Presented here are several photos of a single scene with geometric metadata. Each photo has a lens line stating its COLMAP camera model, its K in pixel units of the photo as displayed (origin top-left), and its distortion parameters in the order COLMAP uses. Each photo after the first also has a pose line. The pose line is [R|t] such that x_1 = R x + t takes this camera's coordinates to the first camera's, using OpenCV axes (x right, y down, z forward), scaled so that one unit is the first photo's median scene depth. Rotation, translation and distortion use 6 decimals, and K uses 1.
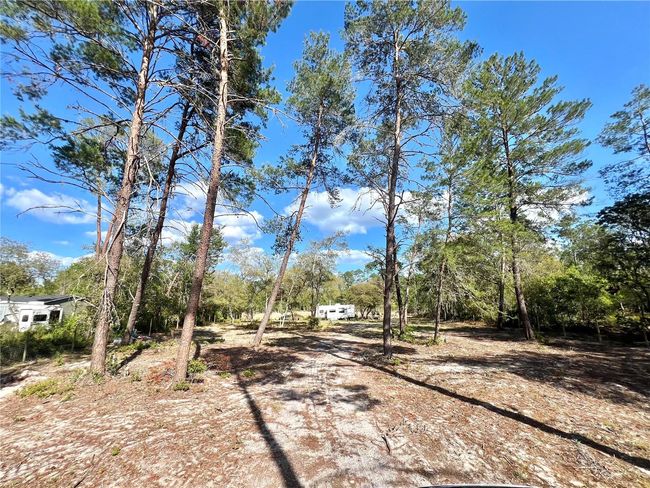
lens RADIAL K [[263.7, 0, 323.7], [0, 263.7, 241.6], [0, 0, 1]] dist [0.002603, 0.000029]
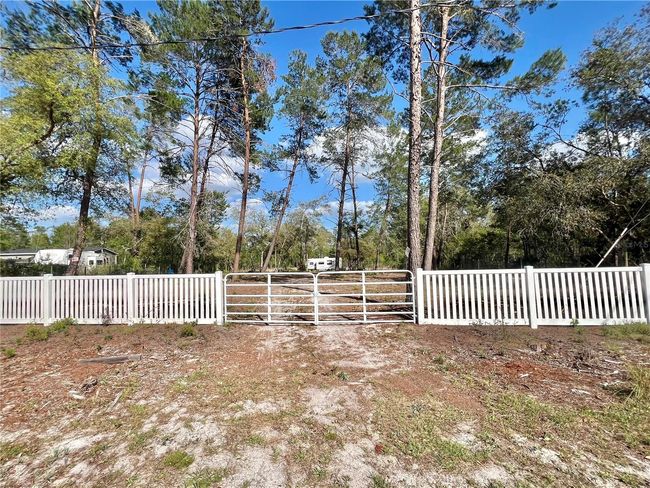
lens RADIAL K [[303.0, 0, 325.0], [0, 303.0, 244.0], [0, 0, 1]] dist [0.000382, 0.000008]
pose [[0.999861, -0.002049, 0.016519, 0.089121], [-0.000779, 0.985548, 0.169392, -0.098943], [-0.016627, -0.169381, 0.985410, -0.763195]]
